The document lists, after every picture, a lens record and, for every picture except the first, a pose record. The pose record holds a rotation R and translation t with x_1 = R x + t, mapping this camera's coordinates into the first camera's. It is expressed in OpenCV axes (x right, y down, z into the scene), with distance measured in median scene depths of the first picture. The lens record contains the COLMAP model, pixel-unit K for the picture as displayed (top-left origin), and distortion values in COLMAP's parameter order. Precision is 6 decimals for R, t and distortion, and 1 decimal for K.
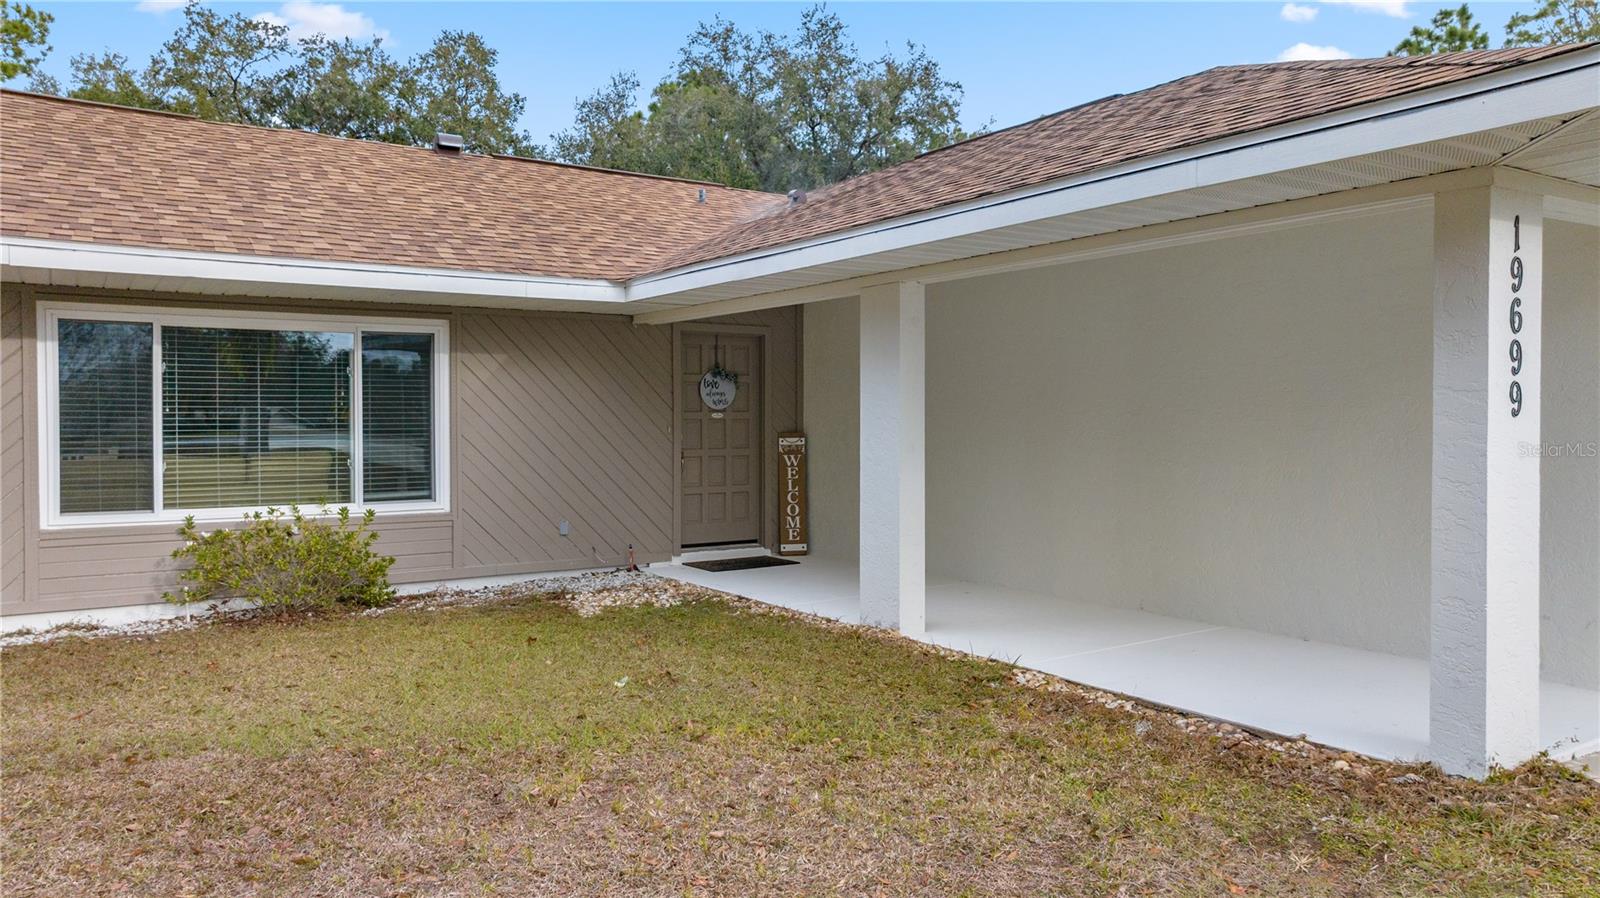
lens RADIAL K [[1132.2, 0, 805.2], [0, 1132.2, 449.1], [0, 0, 1]] dist [-0.021469, 0.012563]
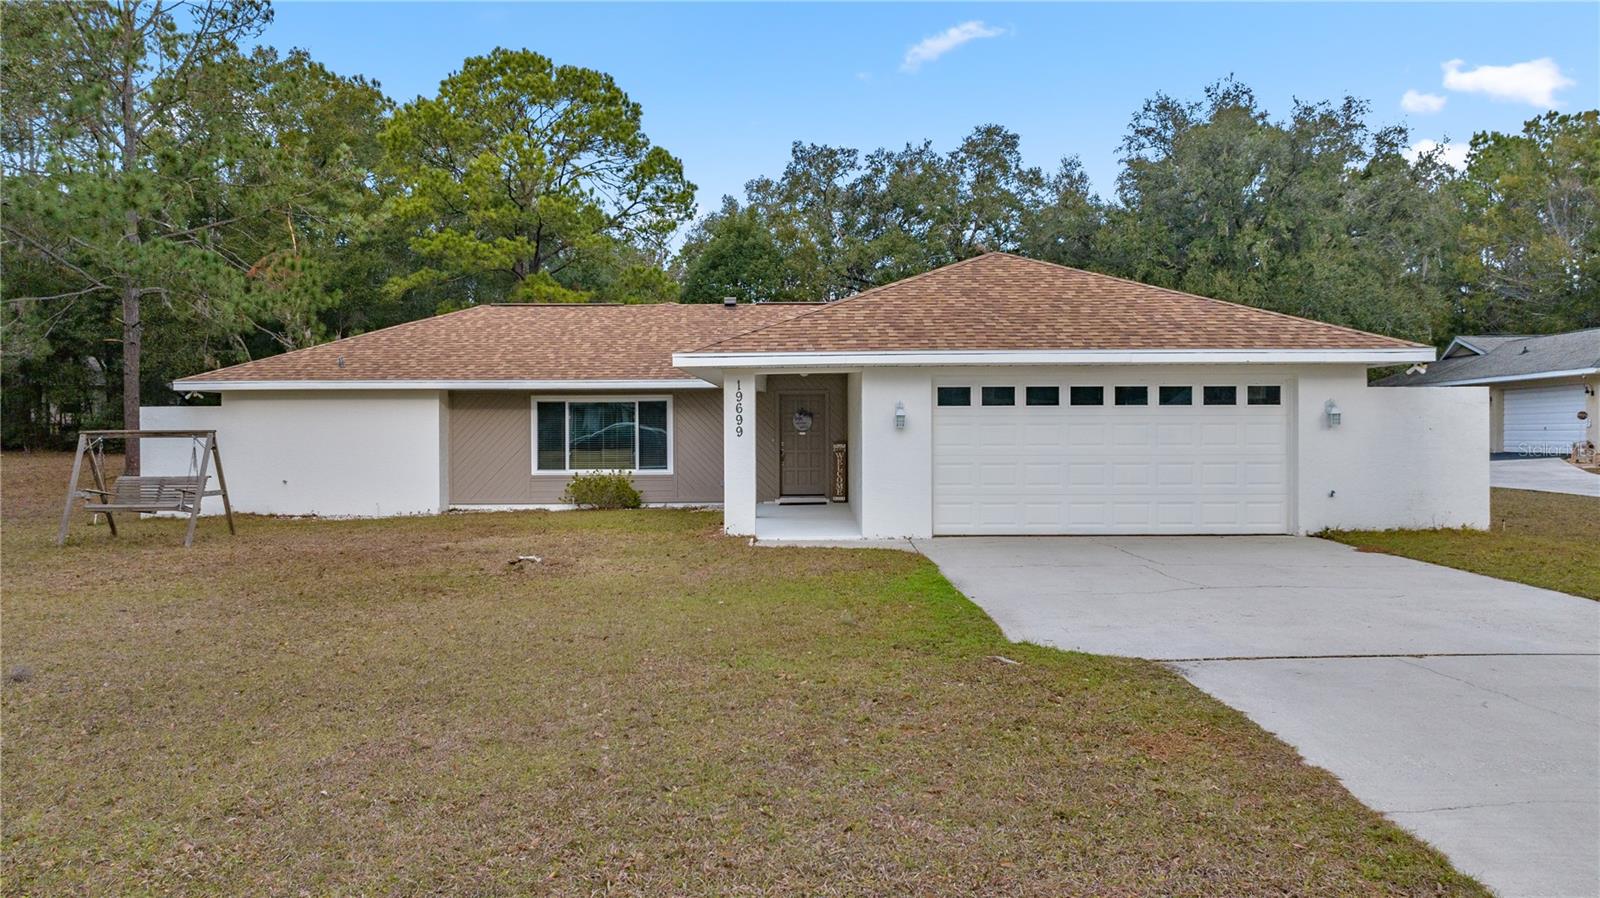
lens RADIAL K [[1132.2, 0, 808.8], [0, 1132.2, 454.0], [0, 0, 1]] dist [-0.021469, 0.012563]
pose [[0.825981, 0.005902, -0.563667, 1.353226], [-0.008630, 0.999960, -0.002176, 0.015347], [0.563632, 0.006662, 0.825999, -0.876483]]
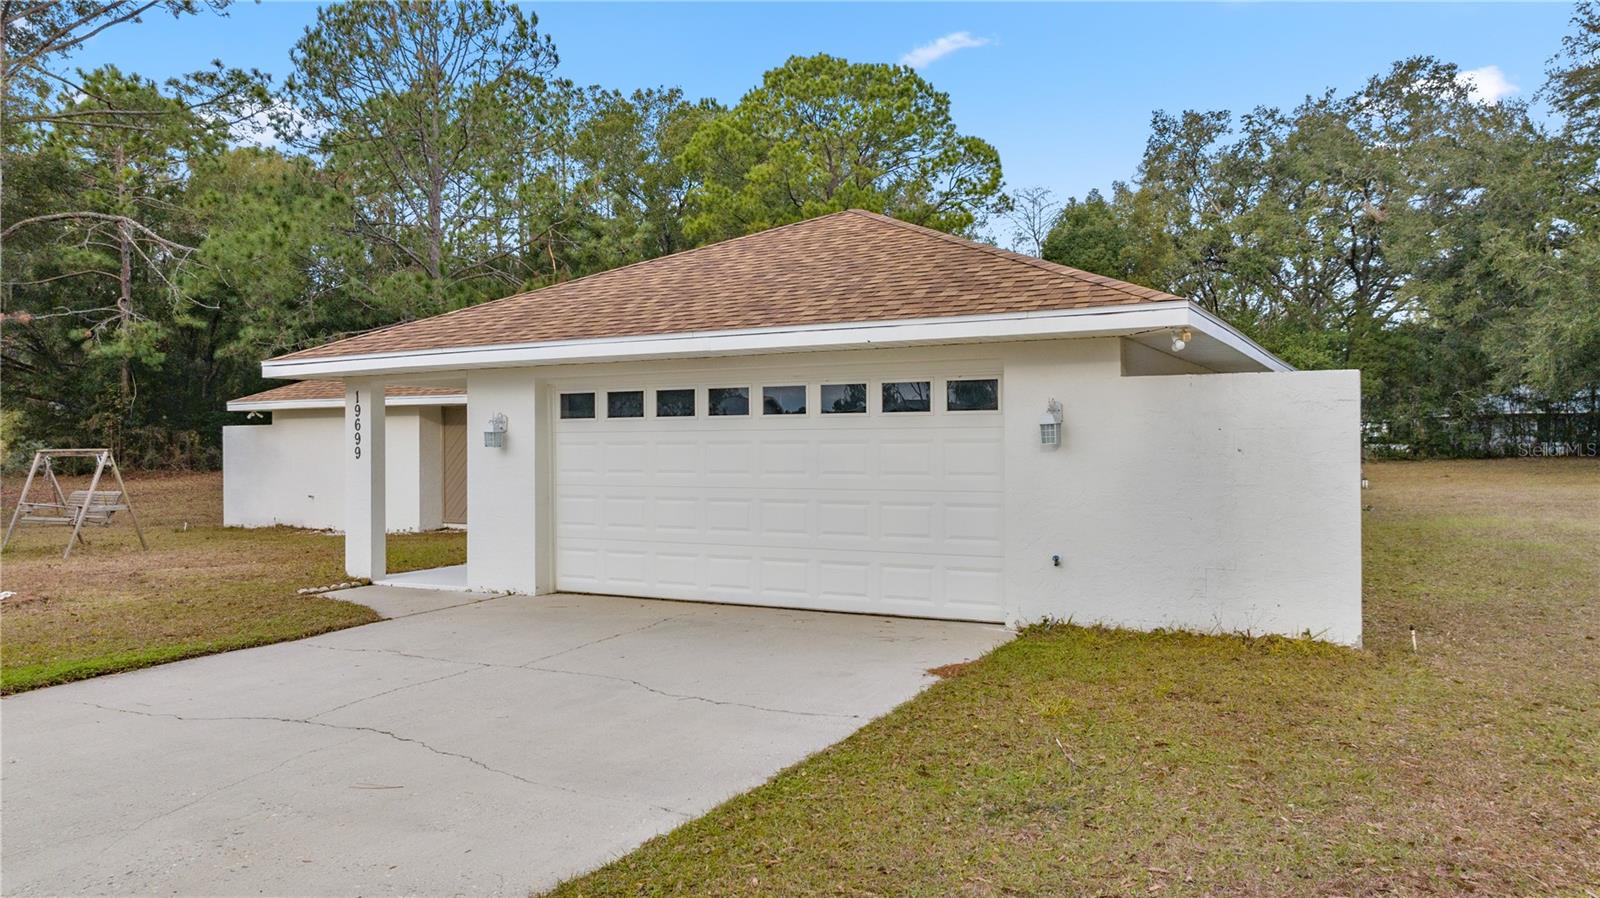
lens RADIAL K [[1132.2, 0, 807.7], [0, 1132.2, 445.9], [0, 0, 1]] dist [-0.021469, 0.012563]
pose [[0.470493, -0.003519, -0.882397, 1.819108], [-0.014075, 0.999835, -0.011492, -0.021729], [0.882292, 0.017826, 0.470366, 0.309241]]
